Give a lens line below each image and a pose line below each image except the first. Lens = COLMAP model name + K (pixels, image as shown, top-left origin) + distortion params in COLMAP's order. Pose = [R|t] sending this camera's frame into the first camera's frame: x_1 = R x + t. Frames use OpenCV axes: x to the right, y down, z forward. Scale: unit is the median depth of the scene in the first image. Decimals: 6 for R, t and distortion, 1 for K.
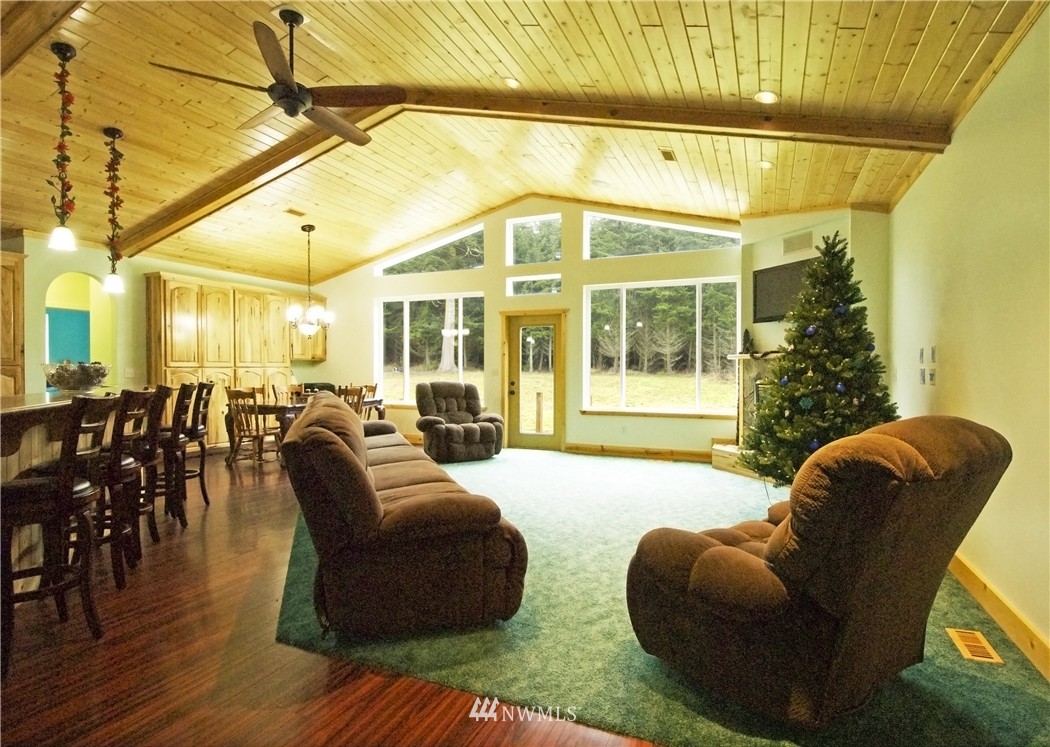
lens RADIAL K [[529.8, 0, 524.3], [0, 529.8, 375.7], [0, 0, 1]] dist [-0.033670, 0.000090]
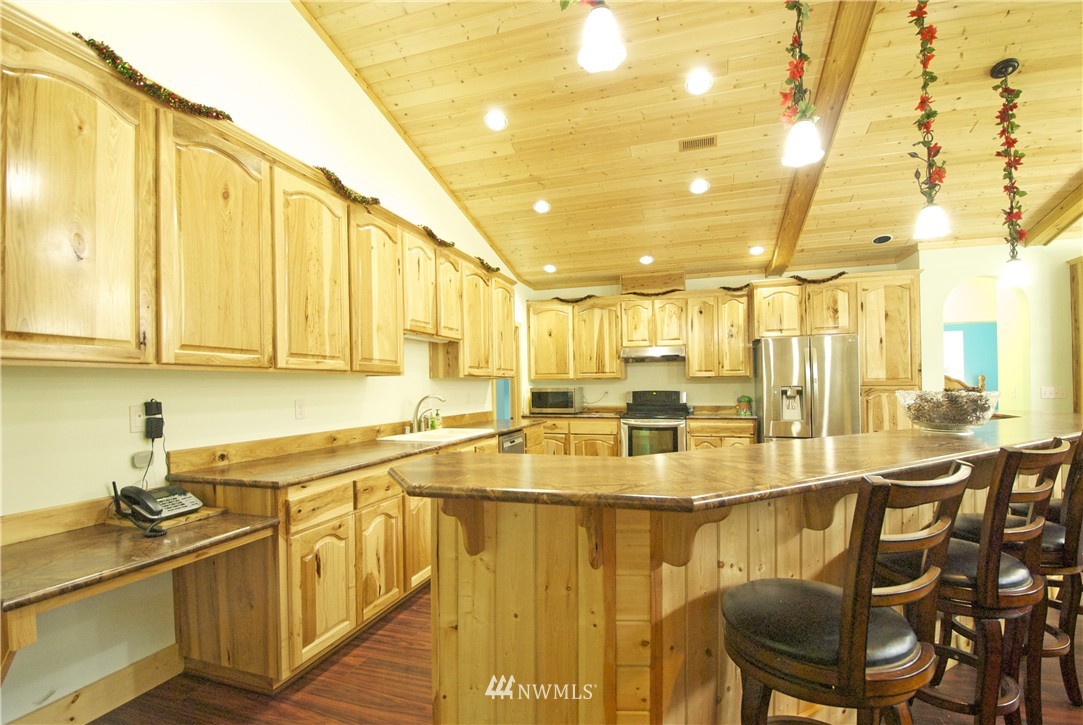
lens RADIAL K [[508.4, 0, 526.2], [0, 508.4, 390.0], [0, 0, 1]] dist [-0.029089, -0.000223]
pose [[0.098933, 0.000466, -0.995094, -0.179233], [-0.000692, 1.000000, 0.000399, -0.016181], [0.995094, 0.000649, 0.098934, 0.259178]]
